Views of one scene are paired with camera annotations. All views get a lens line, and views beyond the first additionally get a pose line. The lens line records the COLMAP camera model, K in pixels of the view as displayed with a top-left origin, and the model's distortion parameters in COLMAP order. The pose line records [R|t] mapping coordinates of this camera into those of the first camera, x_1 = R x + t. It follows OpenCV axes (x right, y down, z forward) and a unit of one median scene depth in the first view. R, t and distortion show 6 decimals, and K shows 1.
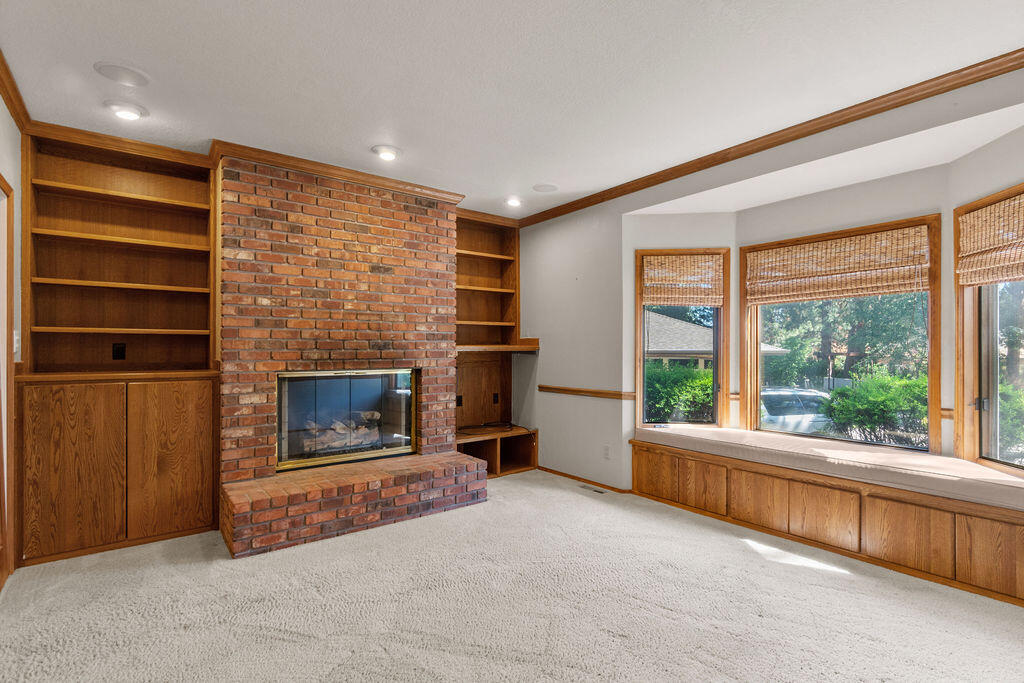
lens RADIAL K [[491.6, 0, 511.4], [0, 491.6, 344.3], [0, 0, 1]] dist [-0.004764, -0.000024]
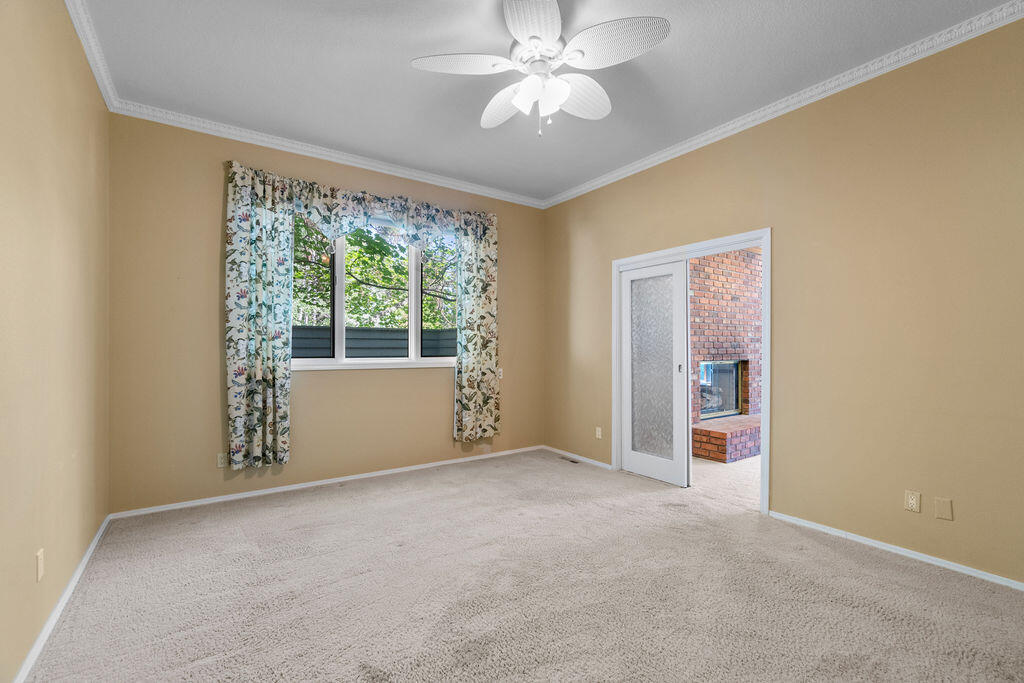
lens RADIAL K [[446.4, 0, 512.6], [0, 446.4, 343.4], [0, 0, 1]] dist [-0.008668, 0.003013]
pose [[0.998847, -0.006795, -0.047526, -0.969981], [0.006509, 0.999960, -0.006190, -0.000970], [0.047566, 0.005873, 0.998851, -0.520240]]
